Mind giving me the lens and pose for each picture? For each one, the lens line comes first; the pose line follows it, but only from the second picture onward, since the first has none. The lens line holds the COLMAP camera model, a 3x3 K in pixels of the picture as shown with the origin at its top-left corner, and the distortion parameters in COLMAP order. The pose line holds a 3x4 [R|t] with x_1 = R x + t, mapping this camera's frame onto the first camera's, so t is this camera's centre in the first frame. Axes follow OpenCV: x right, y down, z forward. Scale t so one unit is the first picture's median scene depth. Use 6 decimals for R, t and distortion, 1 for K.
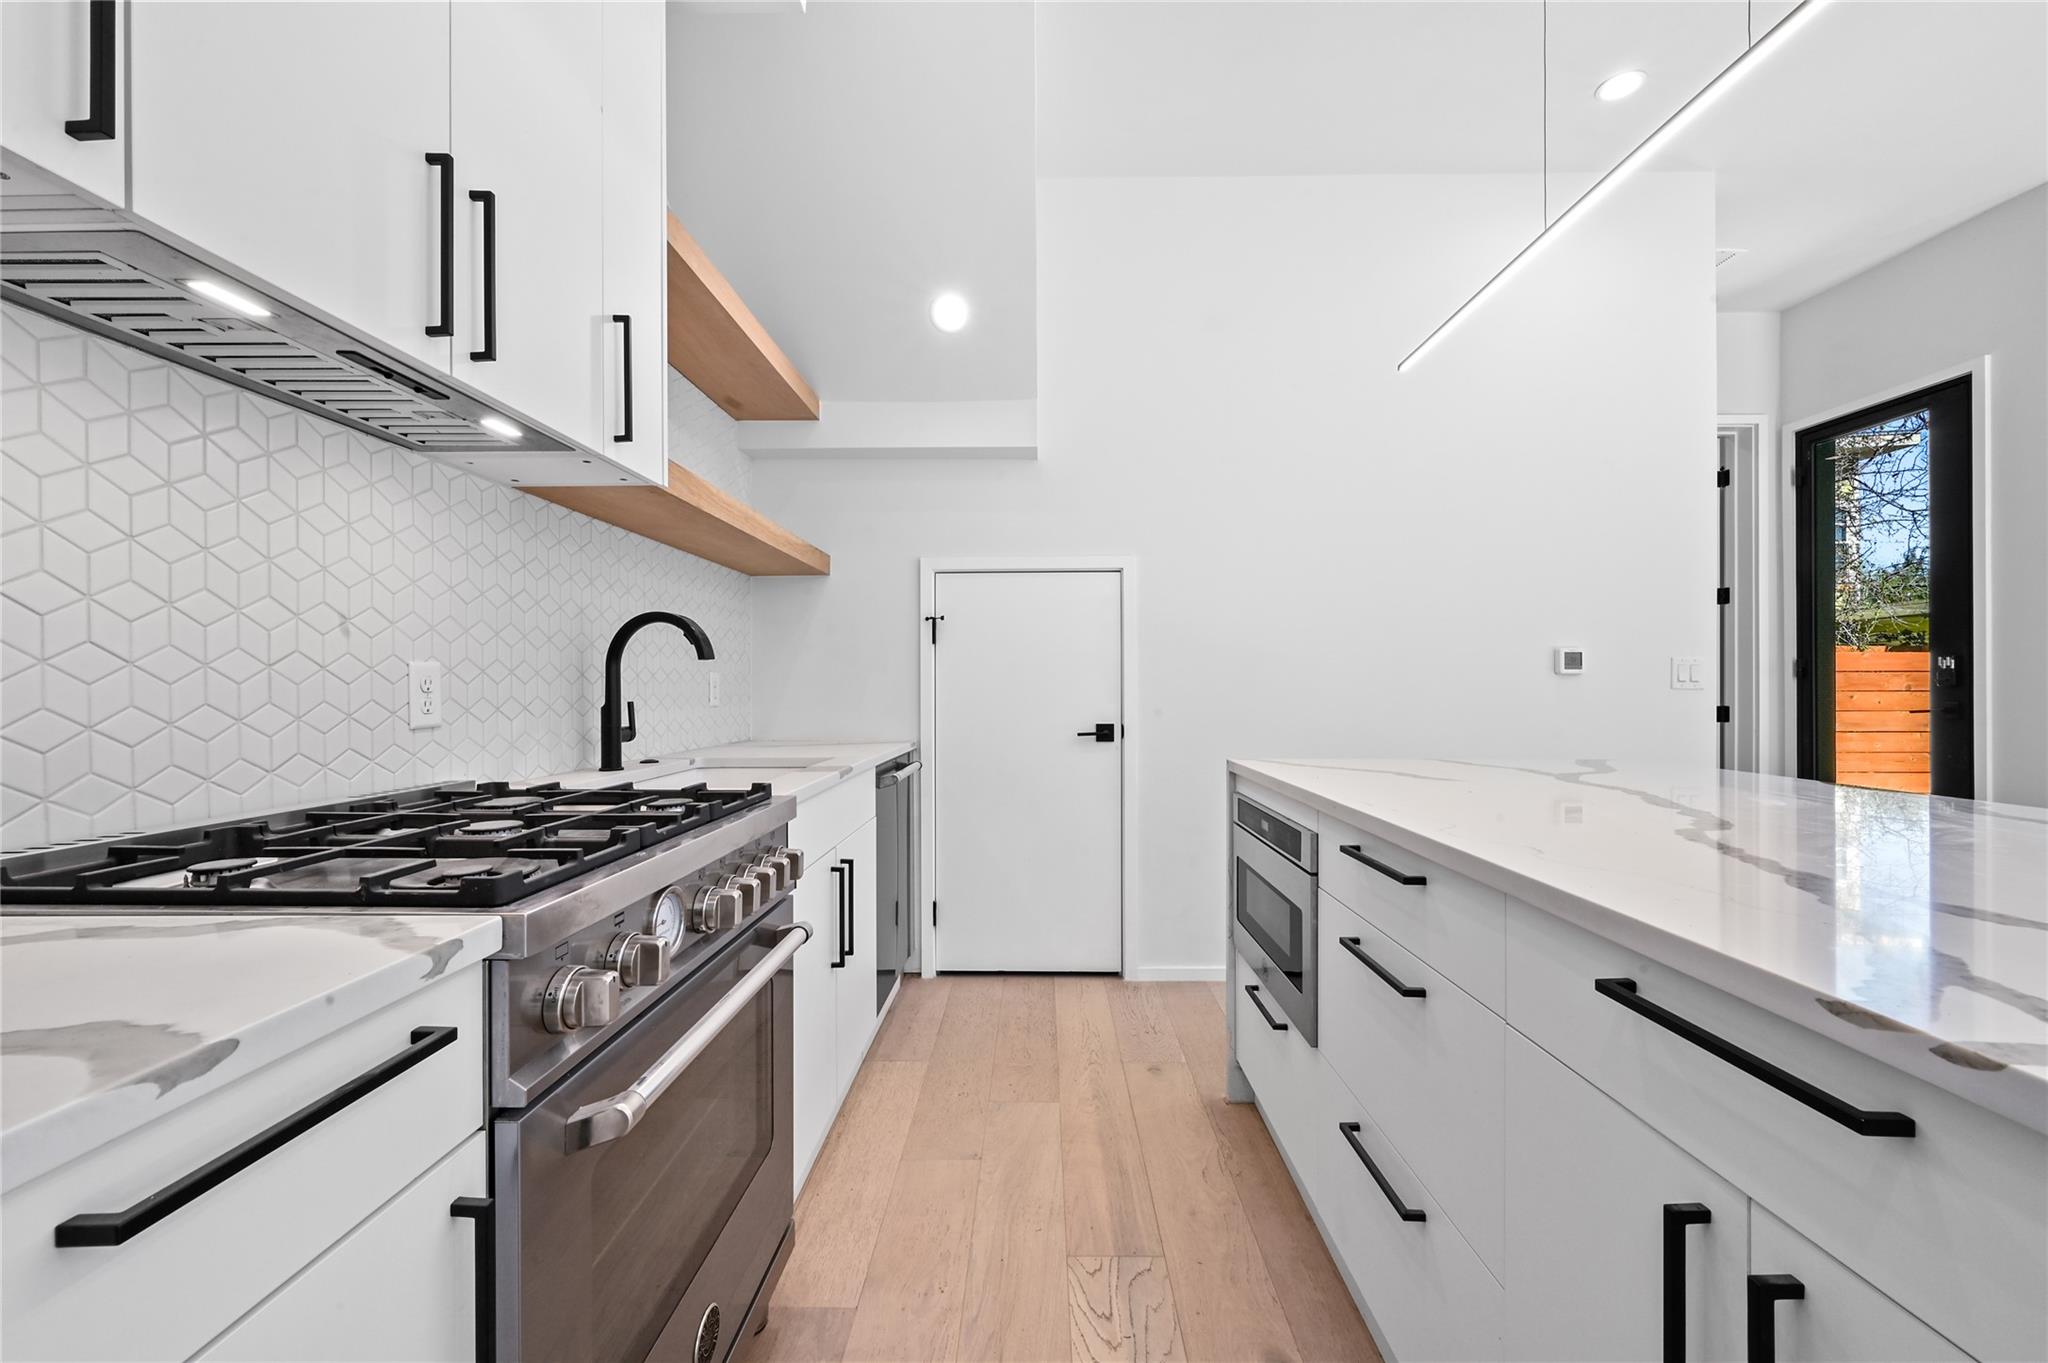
lens RADIAL K [[810.5, 0, 1020.1], [0, 810.5, 685.9], [0, 0, 1]] dist [-0.001398, 0.000803]
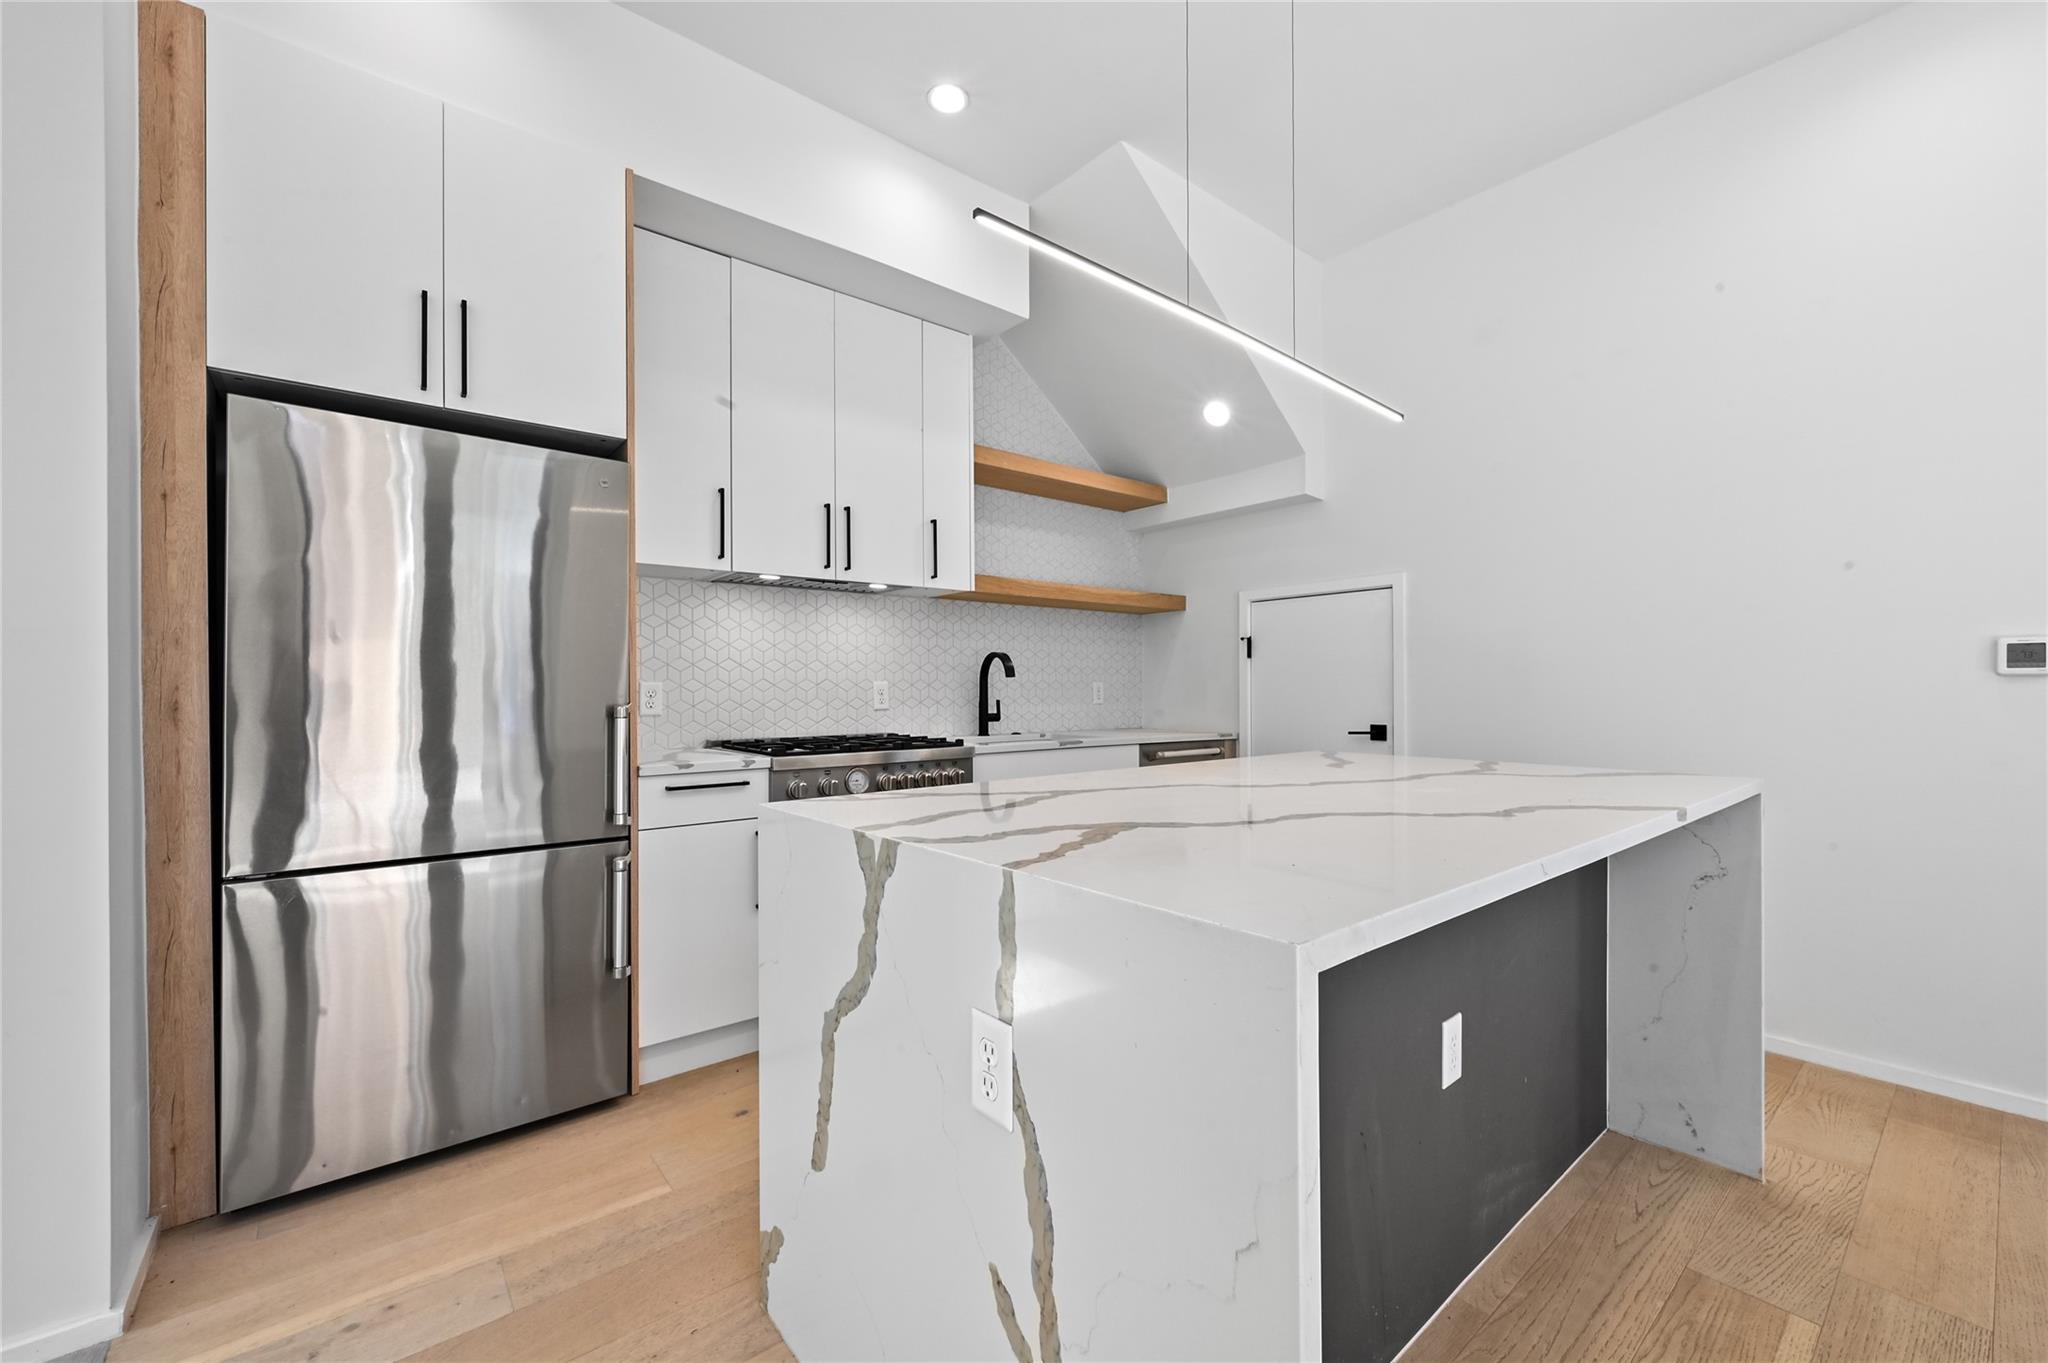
lens RADIAL K [[810.5, 0, 1024.2], [0, 810.5, 692.1], [0, 0, 1]] dist [-0.001398, 0.000803]
pose [[0.649765, 0.001124, -0.760135, 0.676616], [0.002162, 0.999992, 0.003327, -0.003292], [0.760132, -0.003805, 0.649757, -0.112941]]
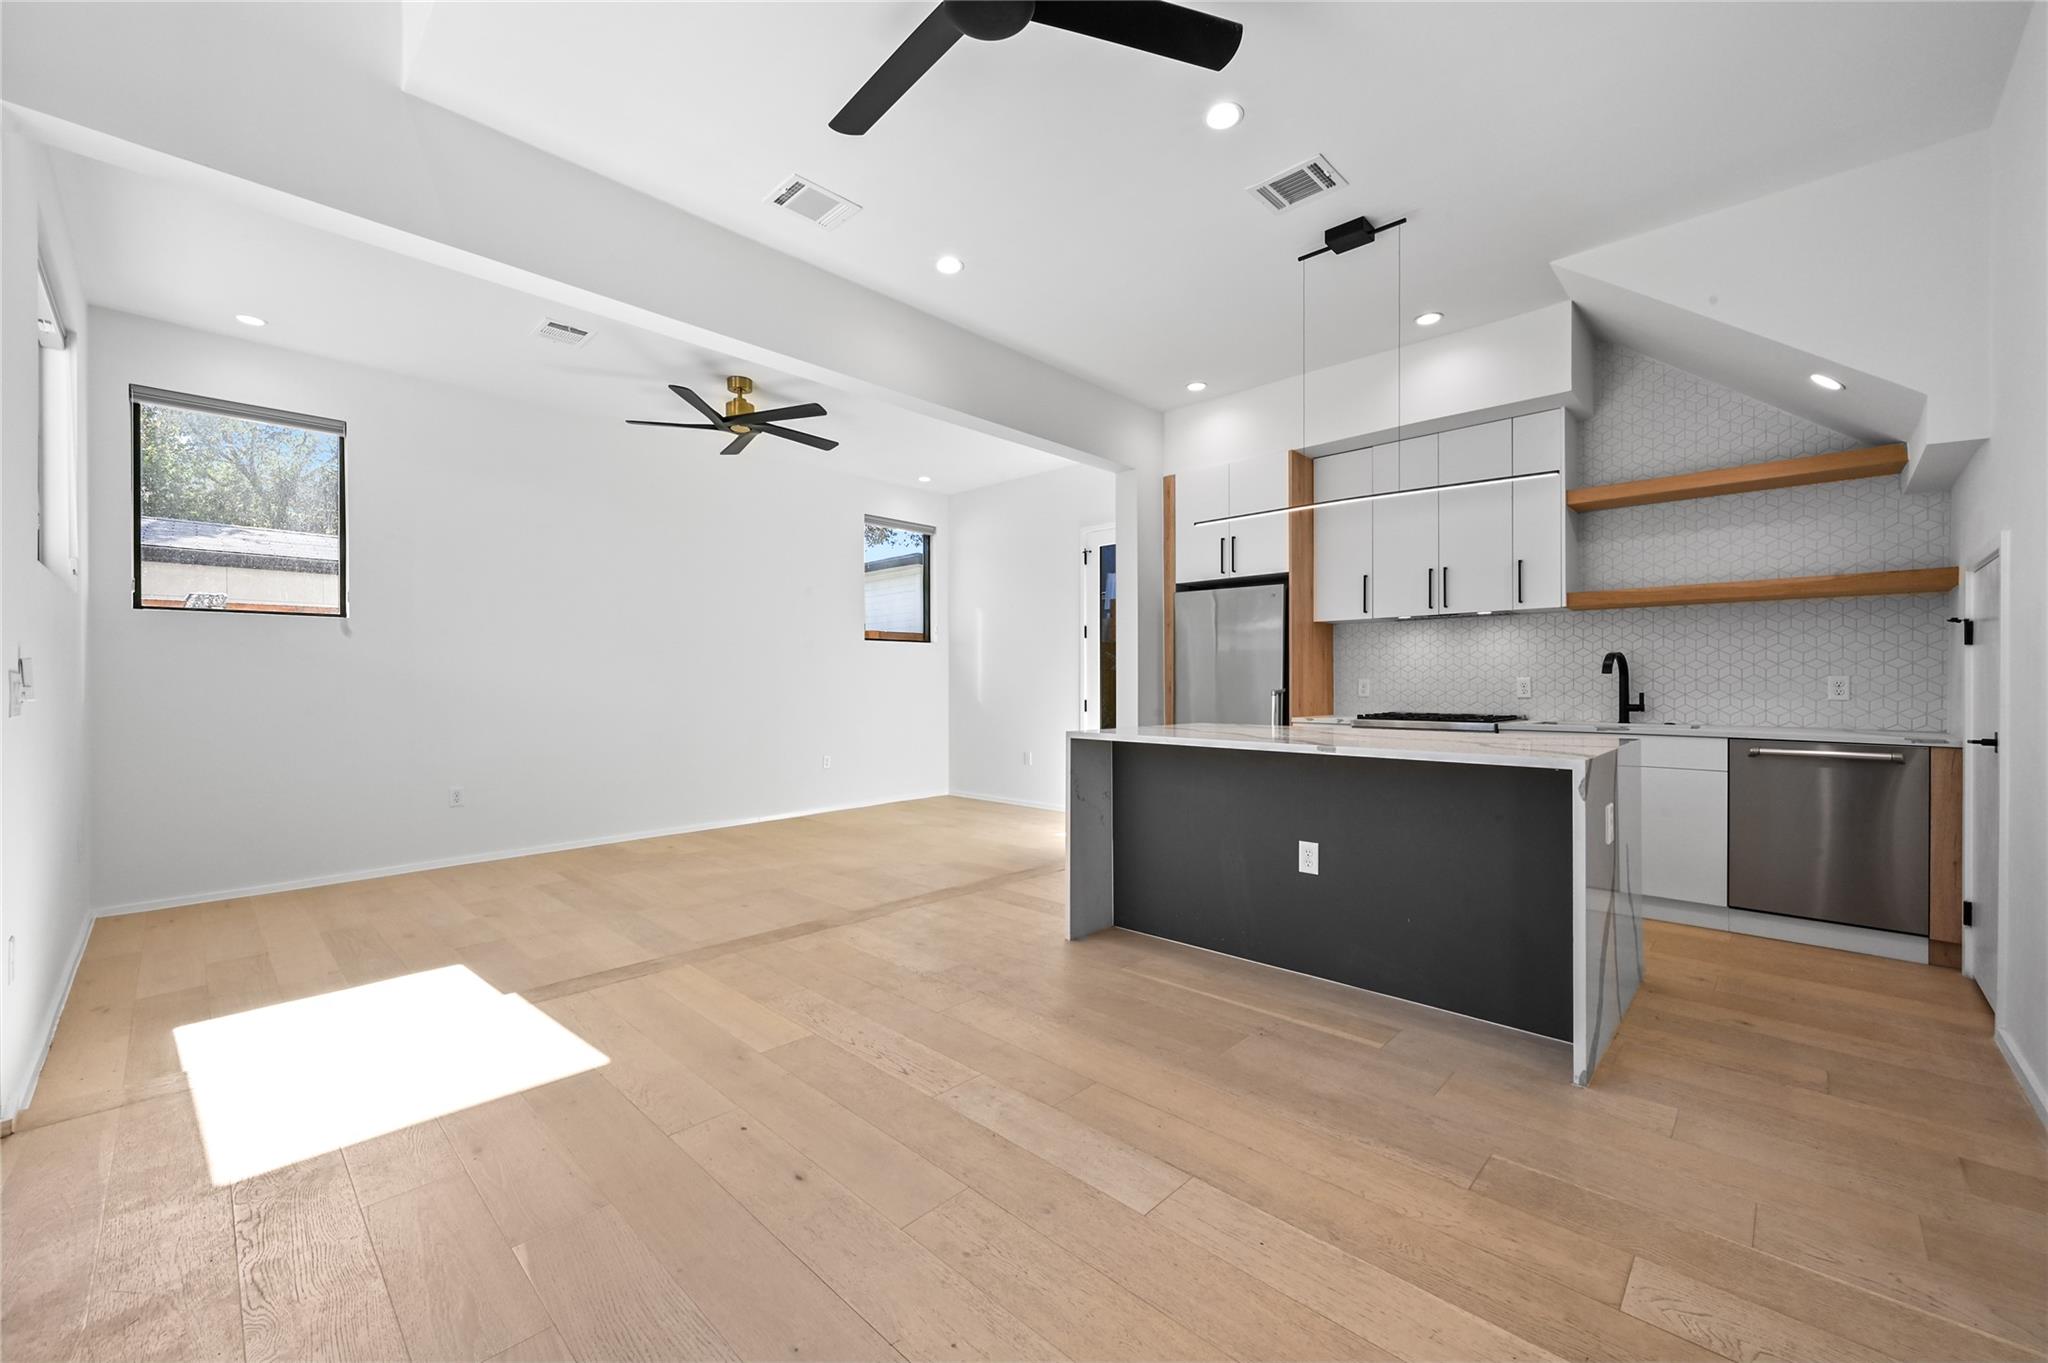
lens RADIAL K [[810.5, 0, 1027.7], [0, 810.5, 682.6], [0, 0, 1]] dist [-0.001398, 0.000803]
pose [[-0.677626, 0.000764, -0.735406, 1.500257], [0.000993, 0.999999, 0.000125, -0.006586], [0.735406, -0.000646, -0.677627, 0.872856]]
